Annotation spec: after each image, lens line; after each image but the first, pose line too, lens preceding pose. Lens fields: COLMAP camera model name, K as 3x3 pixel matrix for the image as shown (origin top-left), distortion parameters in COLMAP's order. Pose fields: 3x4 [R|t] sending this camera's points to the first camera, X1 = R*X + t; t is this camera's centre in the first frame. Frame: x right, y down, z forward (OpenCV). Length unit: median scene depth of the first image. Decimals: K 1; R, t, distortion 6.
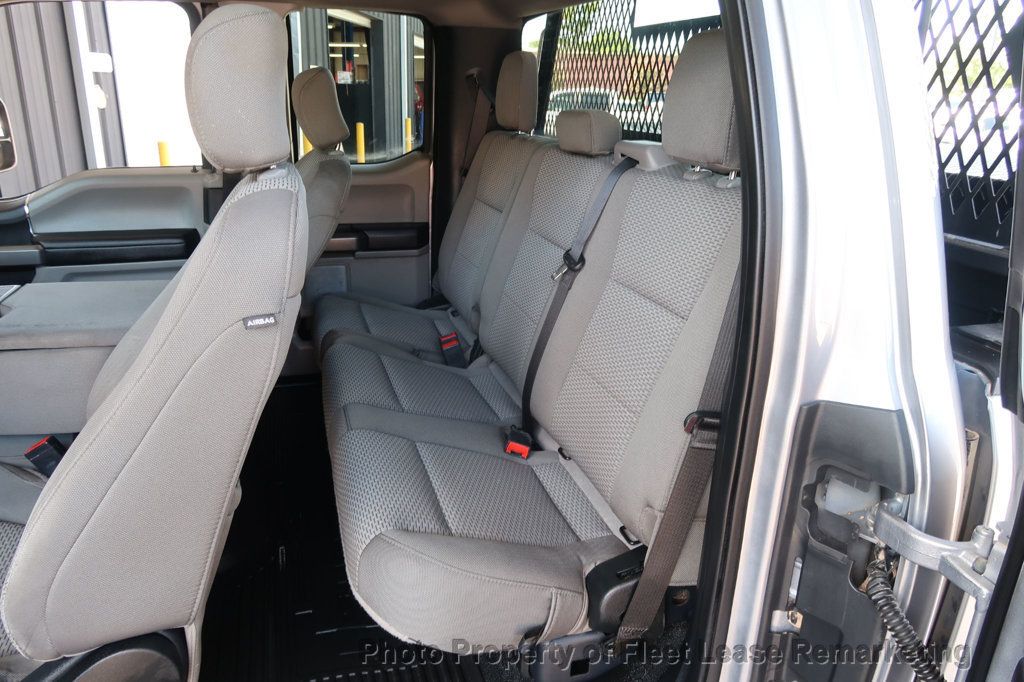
lens RADIAL K [[705.3, 0, 510.5], [0, 705.3, 338.5], [0, 0, 1]] dist [-0.024796, 0.007426]
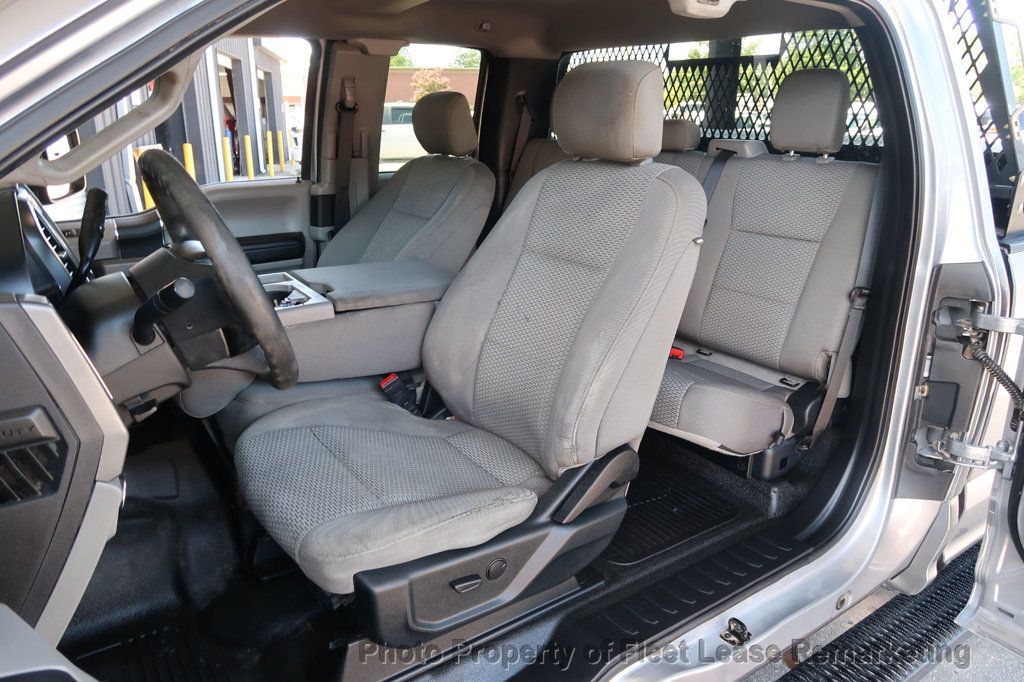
lens RADIAL K [[705.3, 0, 506.5], [0, 705.3, 338.9], [0, 0, 1]] dist [-0.024796, 0.007426]
pose [[0.964058, -0.107426, 0.243007, -0.941054], [0.110875, 0.993834, -0.000521, 0.124489], [-0.241453, 0.027445, 0.970024, -0.453846]]
